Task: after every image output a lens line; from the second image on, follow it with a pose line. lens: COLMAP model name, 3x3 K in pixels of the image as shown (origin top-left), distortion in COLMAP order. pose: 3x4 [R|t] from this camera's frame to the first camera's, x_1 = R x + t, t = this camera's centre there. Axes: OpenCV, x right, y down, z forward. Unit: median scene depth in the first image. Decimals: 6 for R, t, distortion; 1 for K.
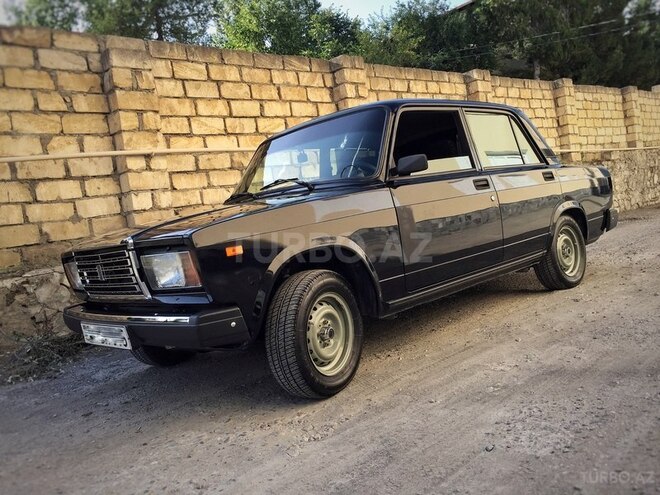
lens RADIAL K [[562.7, 0, 332.9], [0, 562.7, 248.3], [0, 0, 1]] dist [0.027362, -0.013485]
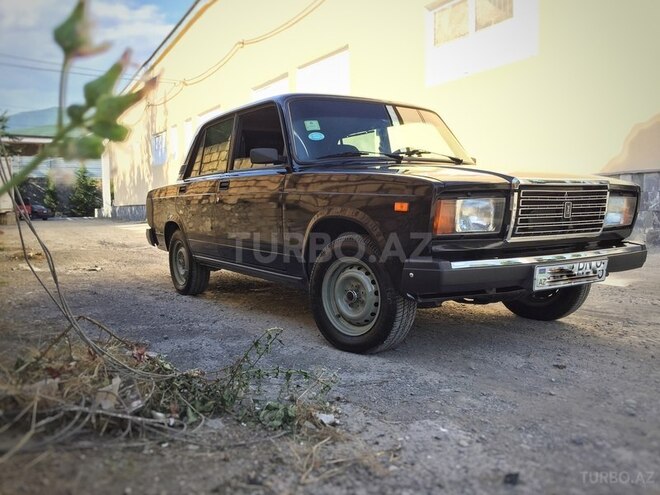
lens RADIAL K [[562.7, 0, 332.9], [0, 562.7, 248.3], [0, 0, 1]] dist [0.027362, -0.013485]
pose [[0.207759, 0.058925, 0.976404, -1.331275], [0.039085, 0.996887, -0.068478, 0.147776], [-0.977399, 0.052390, 0.204809, 1.108280]]
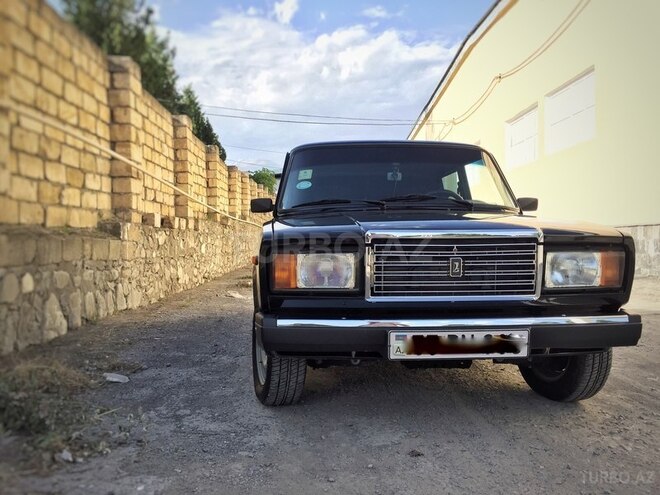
lens RADIAL K [[562.7, 0, 332.9], [0, 562.7, 248.3], [0, 0, 1]] dist [0.027362, -0.013485]
pose [[0.646857, 0.125698, 0.752181, -1.058506], [-0.044137, 0.990840, -0.127623, 0.118512], [-0.761333, 0.049355, 0.646480, 0.562554]]
